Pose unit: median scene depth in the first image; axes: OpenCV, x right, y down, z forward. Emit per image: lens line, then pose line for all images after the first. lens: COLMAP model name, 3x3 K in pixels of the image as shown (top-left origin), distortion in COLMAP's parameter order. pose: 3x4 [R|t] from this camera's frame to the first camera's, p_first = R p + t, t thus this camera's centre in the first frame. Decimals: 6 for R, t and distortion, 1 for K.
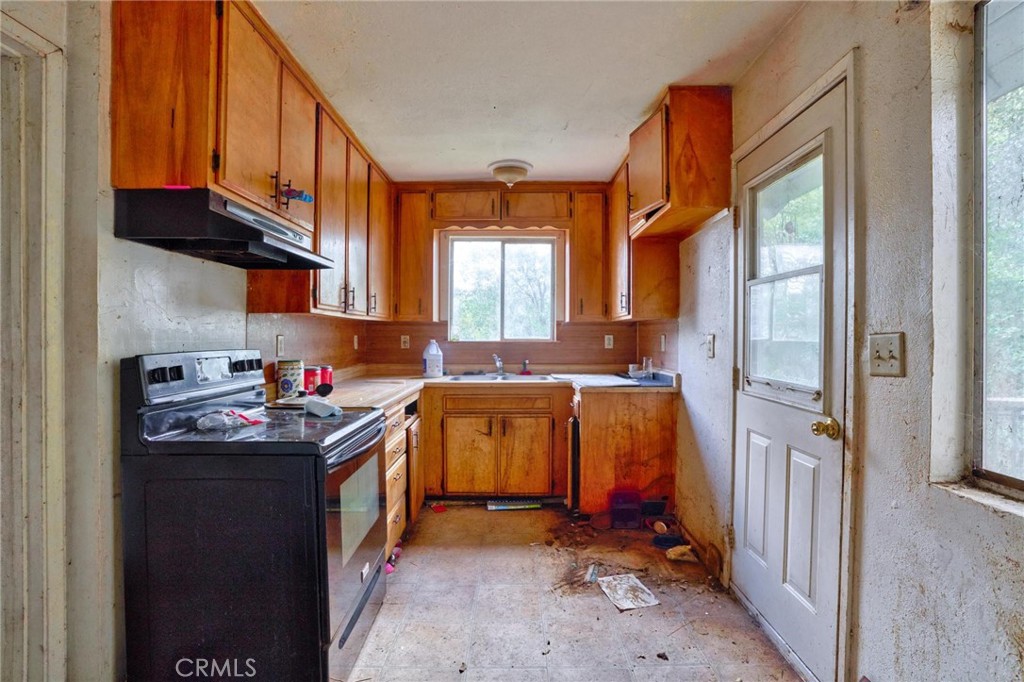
lens RADIAL K [[487.4, 0, 514.9], [0, 487.4, 339.0], [0, 0, 1]] dist [-0.067138, 0.027253]
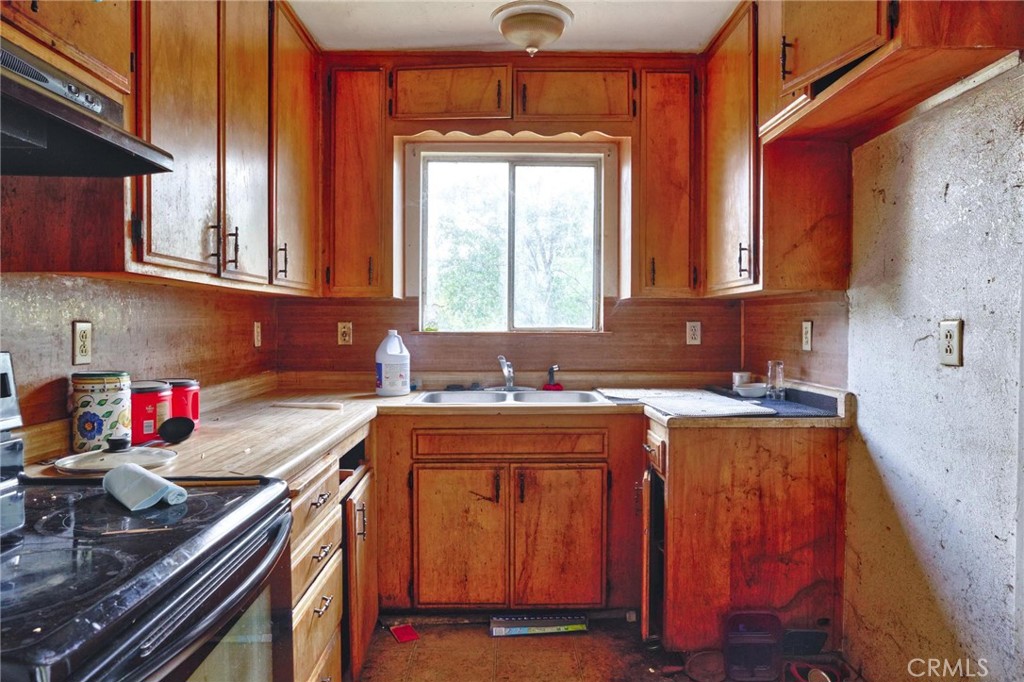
lens RADIAL K [[639.2, 0, 511.1], [0, 639.2, 334.4], [0, 0, 1]] dist [-0.033688, 0.019920]
pose [[0.999833, -0.000525, 0.018293, -0.052072], [0.000345, 0.999951, 0.009847, -0.000304], [-0.018297, -0.009839, 0.999784, 0.296458]]
